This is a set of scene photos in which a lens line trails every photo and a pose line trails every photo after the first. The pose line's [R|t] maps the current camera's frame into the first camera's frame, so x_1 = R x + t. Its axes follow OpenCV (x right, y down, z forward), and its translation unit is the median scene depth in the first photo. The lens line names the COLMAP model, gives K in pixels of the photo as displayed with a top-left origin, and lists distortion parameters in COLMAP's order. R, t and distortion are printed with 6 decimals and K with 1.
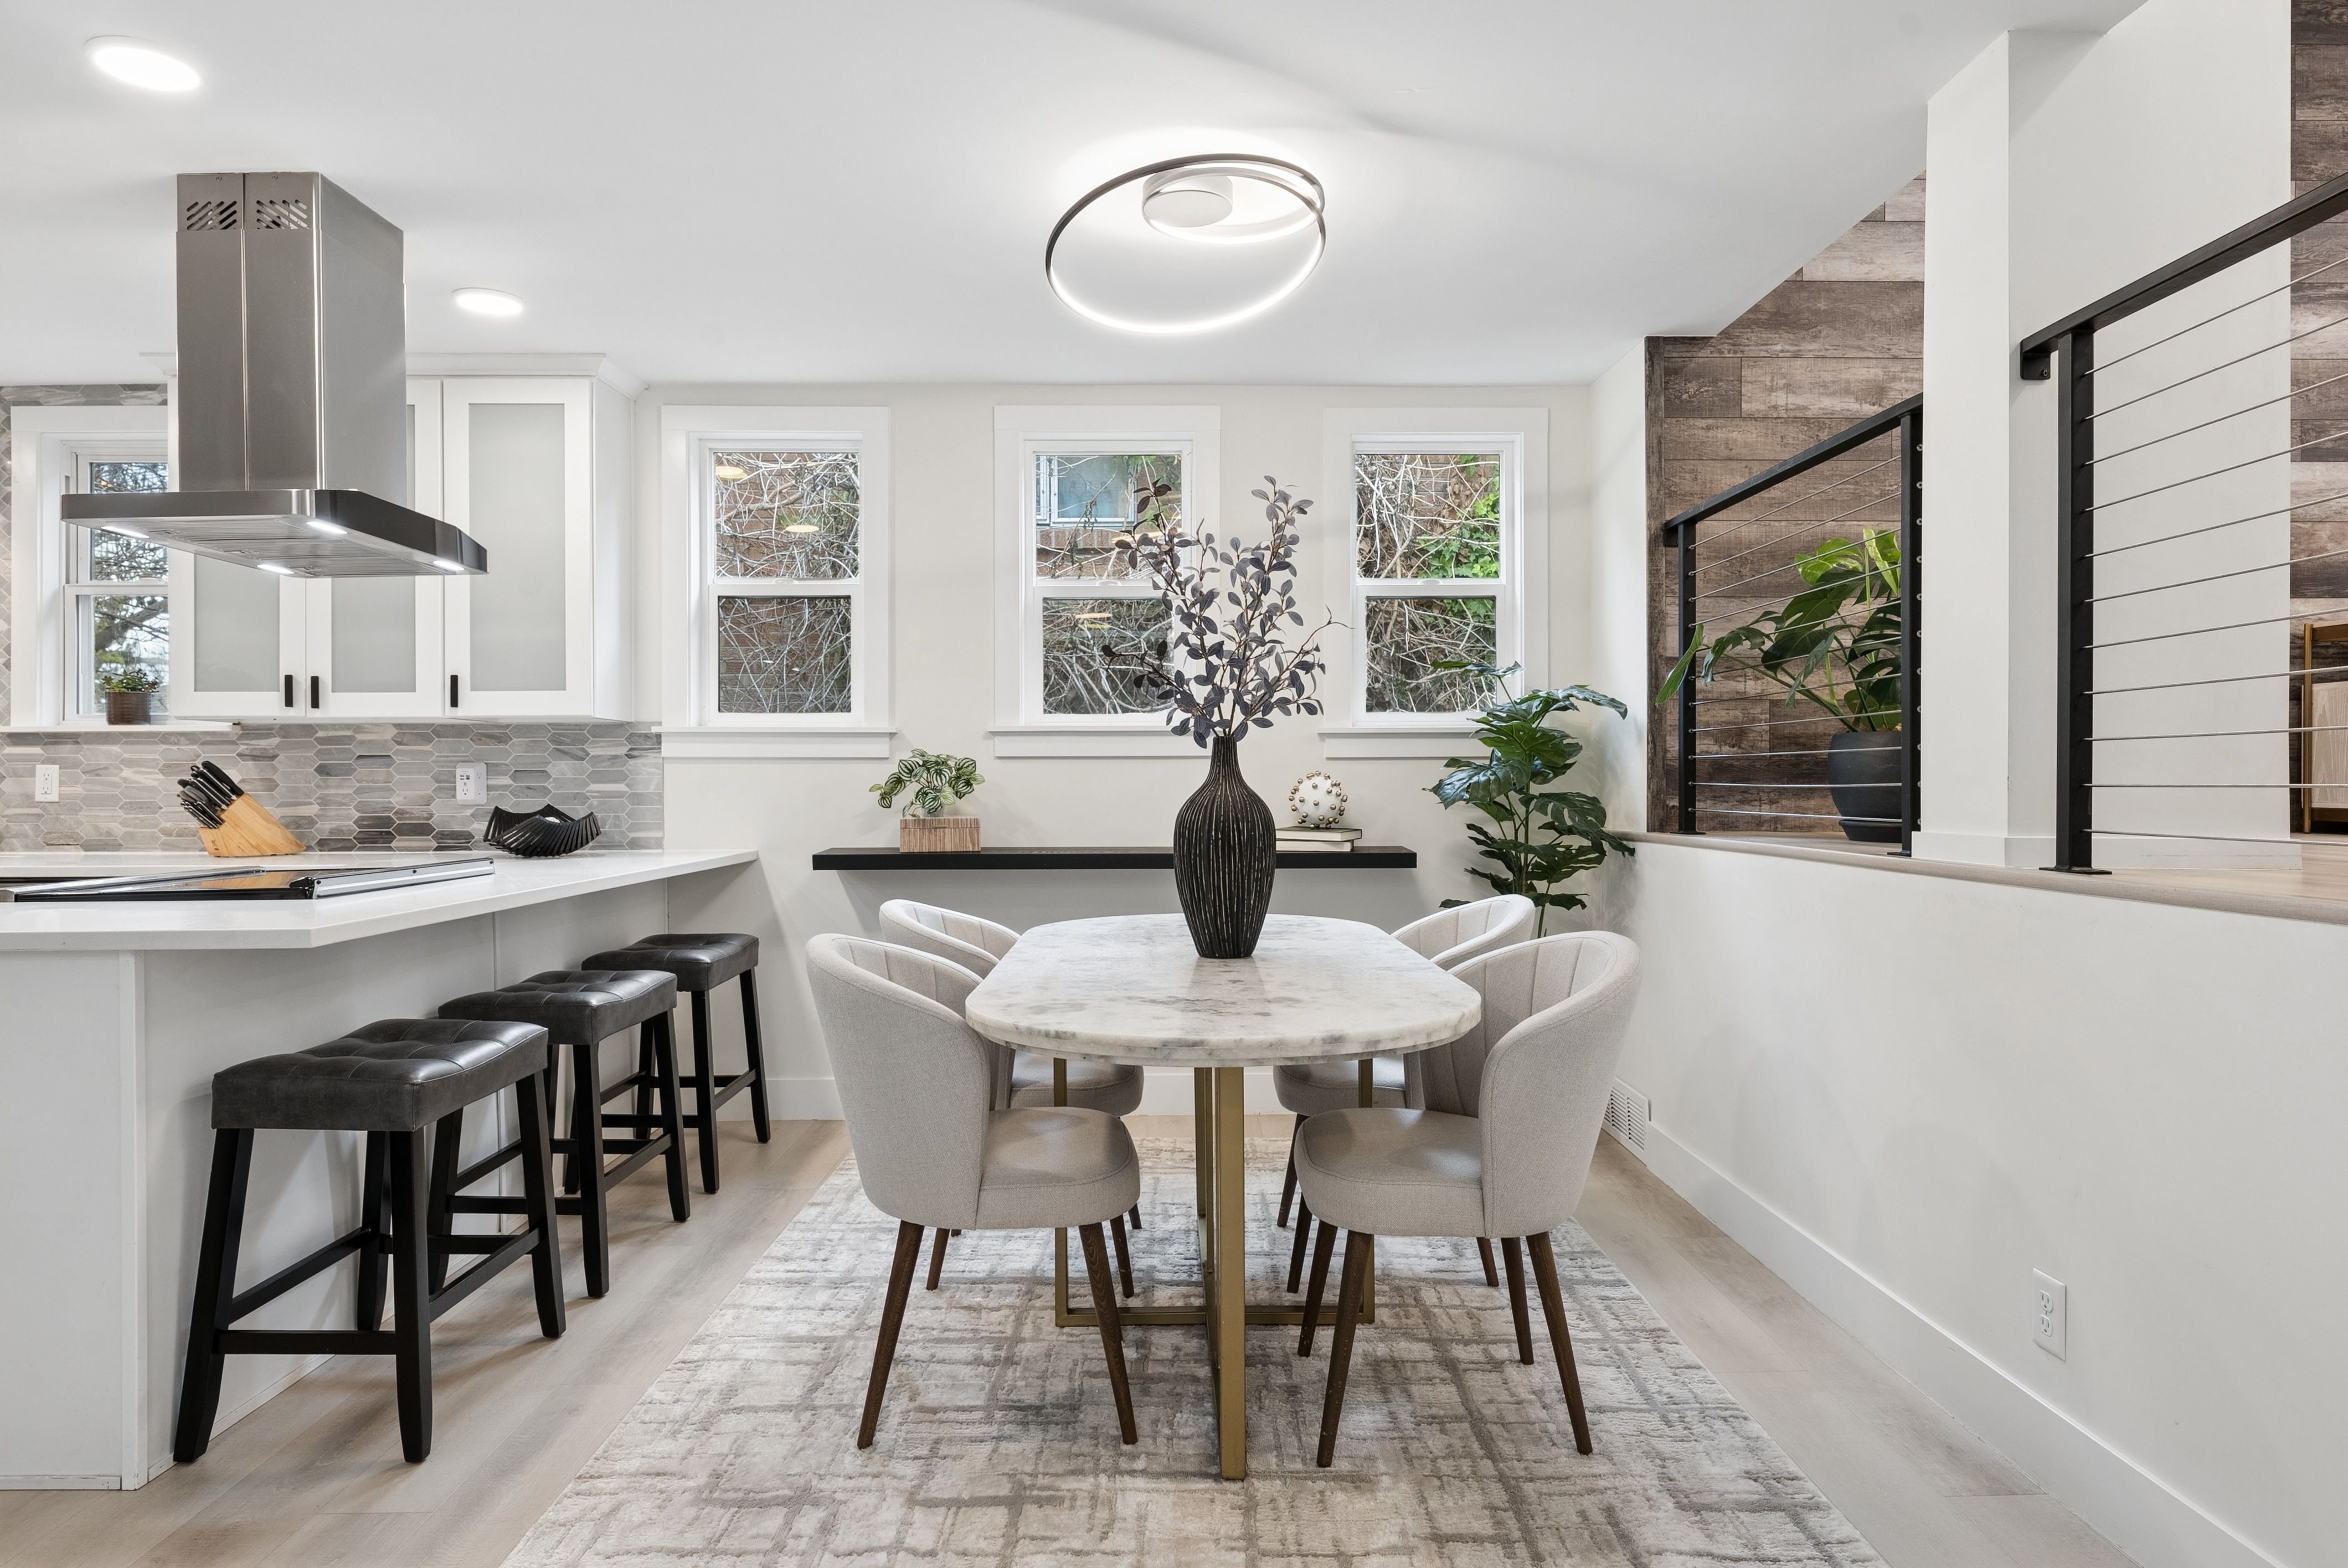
lens RADIAL K [[1390.7, 0, 1183.4], [0, 1390.7, 781.8], [0, 0, 1]] dist [0.006112, -0.003084]
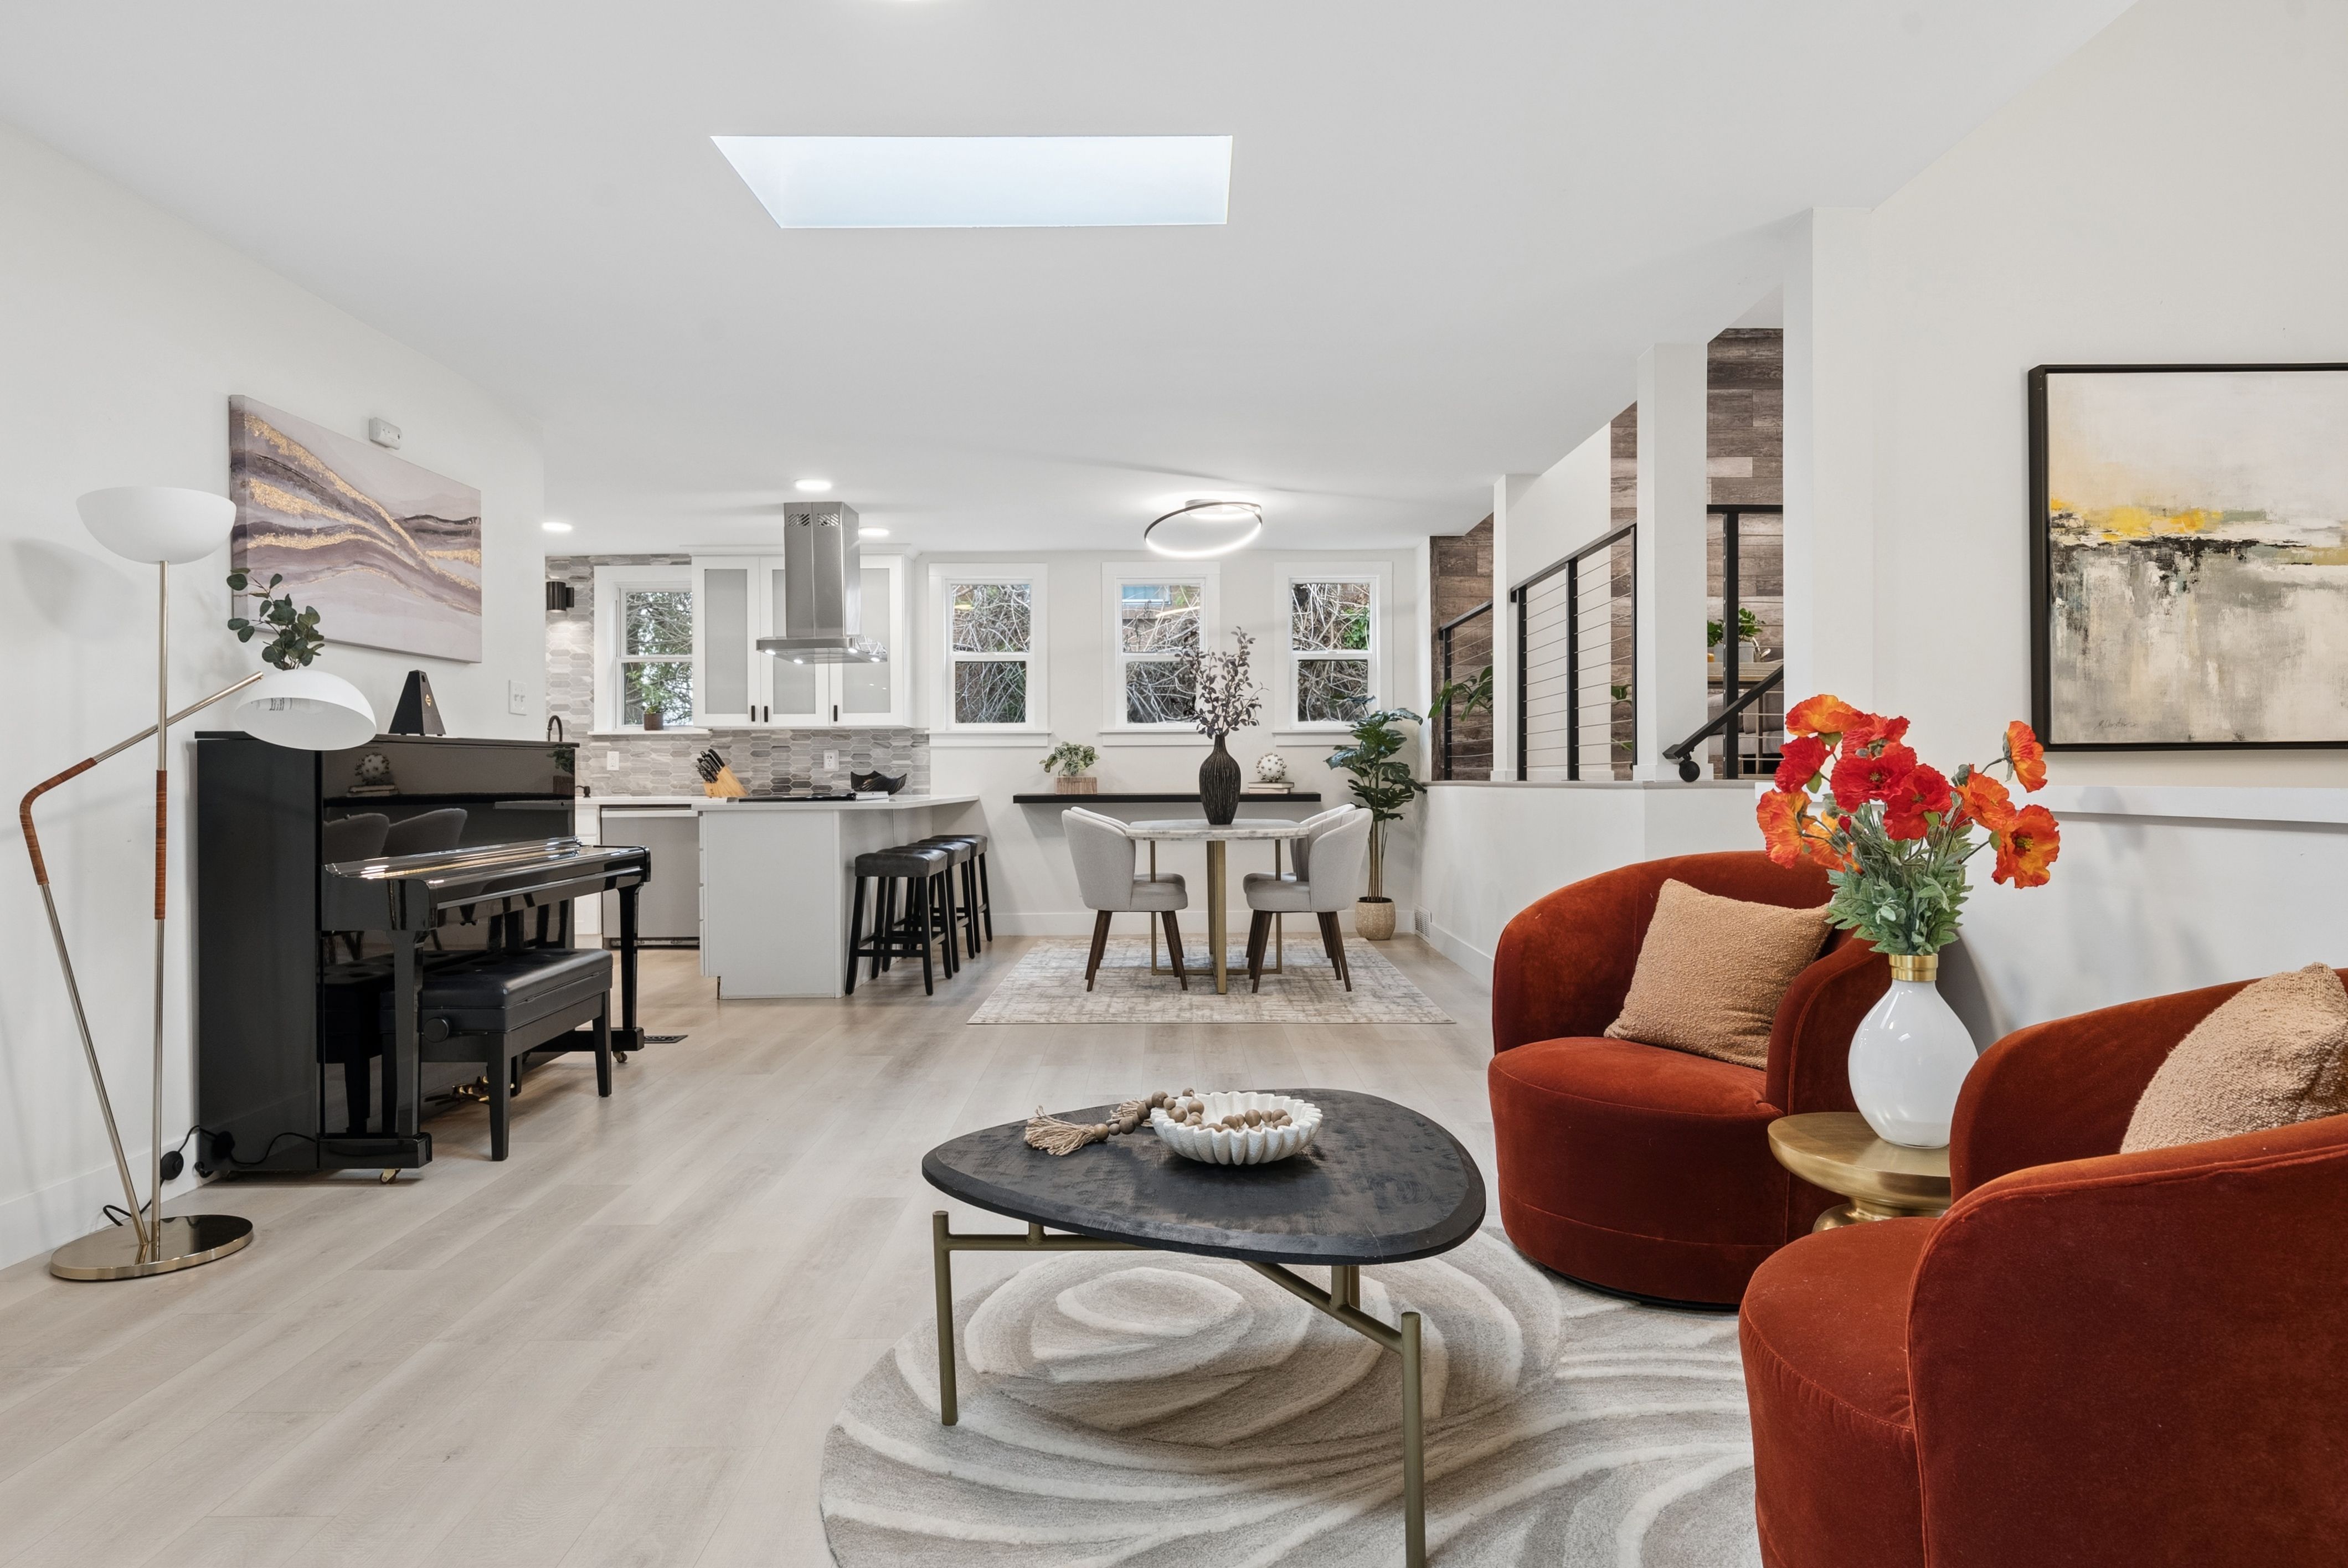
lens RADIAL K [[1390.7, 0, 1181.9], [0, 1390.7, 781.6], [0, 0, 1]] dist [0.006112, -0.003084]
pose [[0.999946, -0.003172, -0.009917, -0.008440], [0.003178, 0.999995, 0.000648, 0.032915], [0.009914, -0.000679, 0.999951, -0.986534]]
